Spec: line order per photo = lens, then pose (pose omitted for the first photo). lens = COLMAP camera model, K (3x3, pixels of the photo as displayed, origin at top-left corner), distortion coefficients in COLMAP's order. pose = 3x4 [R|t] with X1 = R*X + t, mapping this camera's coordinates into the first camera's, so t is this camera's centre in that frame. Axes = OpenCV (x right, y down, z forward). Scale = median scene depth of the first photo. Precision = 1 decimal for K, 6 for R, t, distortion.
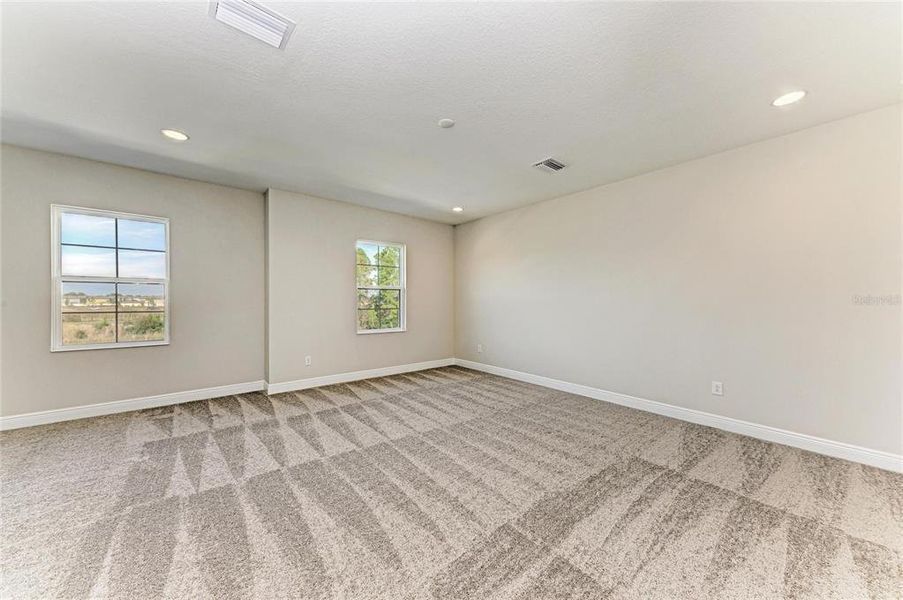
lens RADIAL K [[347.9, 0, 451.5], [0, 347.9, 300.0], [0, 0, 1]] dist [0.000107, -0.000086]
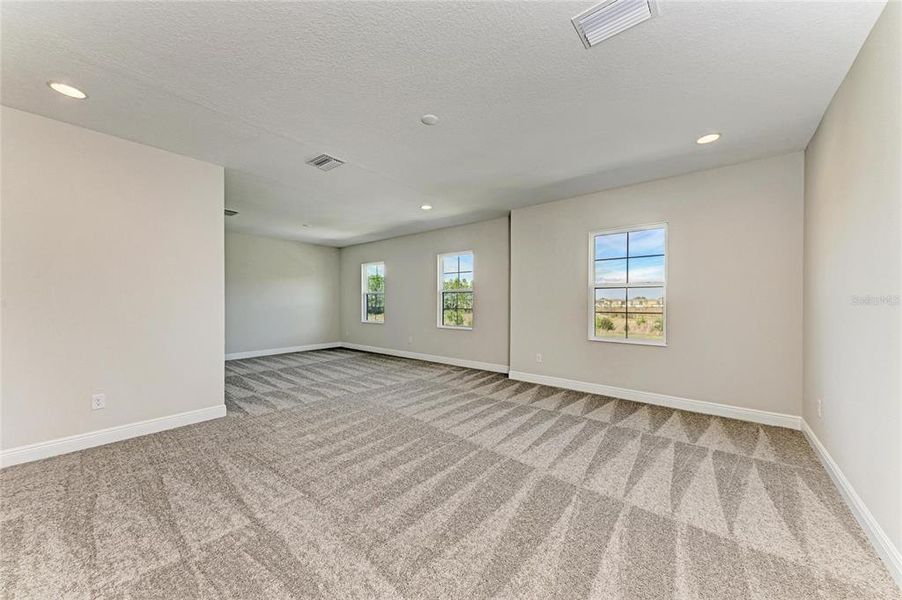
lens RADIAL K [[347.5, 0, 451.0], [0, 347.5, 300.0], [0, 0, 1]] dist [0.000107, -0.000086]
pose [[0.097604, -0.007611, -0.995196, 0.664985], [0.000350, 0.999971, -0.007613, 0.004627], [0.995225, 0.000395, 0.097603, 0.669126]]
